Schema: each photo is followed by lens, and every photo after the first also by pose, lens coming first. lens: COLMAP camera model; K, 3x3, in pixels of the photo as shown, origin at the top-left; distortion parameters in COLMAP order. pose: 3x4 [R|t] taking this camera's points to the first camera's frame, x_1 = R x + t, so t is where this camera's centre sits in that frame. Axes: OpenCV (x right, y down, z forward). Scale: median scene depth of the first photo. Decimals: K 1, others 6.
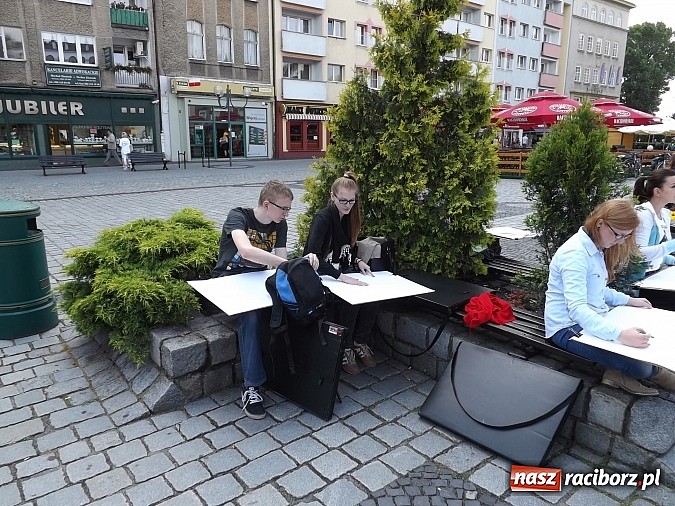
lens RADIAL K [[500.4, 0, 344.4], [0, 500.4, 255.4], [0, 0, 1]] dist [-0.062562, 0.027954]
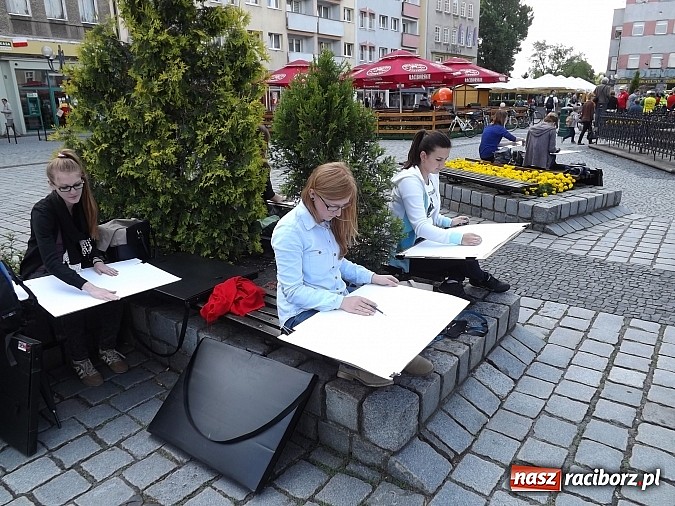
lens RADIAL K [[500.4, 0, 344.4], [0, 500.4, 255.4], [0, 0, 1]] dist [-0.062562, 0.027954]
pose [[0.971724, -0.085624, 0.220047, 0.036469], [0.070234, 0.994566, 0.076850, -0.002062], [-0.225432, -0.059222, 0.972457, 0.015236]]
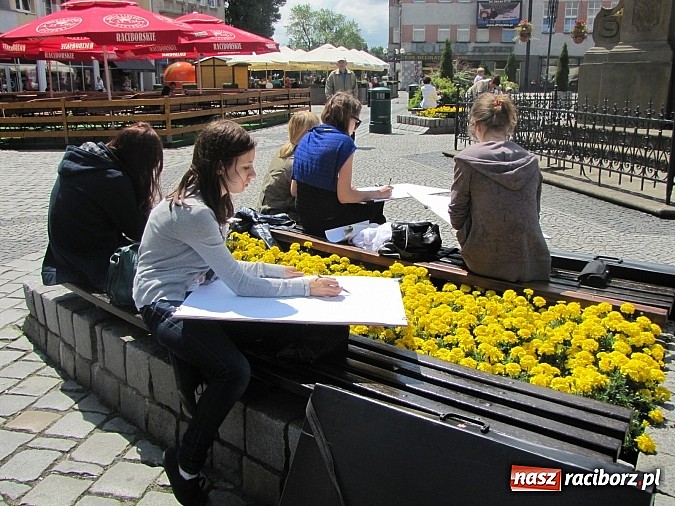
lens RADIAL K [[669.9, 0, 337.5], [0, 669.9, 253.0], [0, 0, 1]] dist [-0.107797, 0.151538]
pose [[0.798131, -0.157701, 0.581478, 0.119871], [0.144887, 0.987052, 0.068825, -0.038698], [-0.584803, 0.029317, 0.810646, 0.191887]]
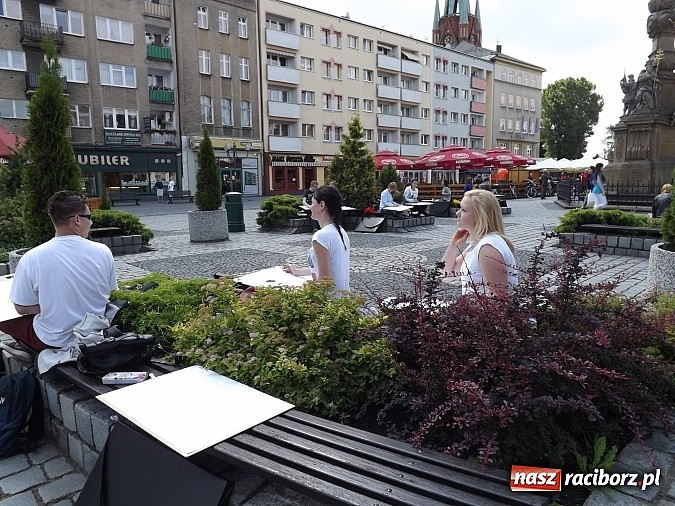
lens RADIAL K [[500.4, 0, 344.4], [0, 500.4, 255.4], [0, 0, 1]] dist [-0.062562, 0.027954]
pose [[0.997319, -0.028100, 0.067562, -0.028072], [0.033790, 0.995842, -0.084599, 0.104869], [-0.064904, 0.086655, 0.994122, -0.397240]]
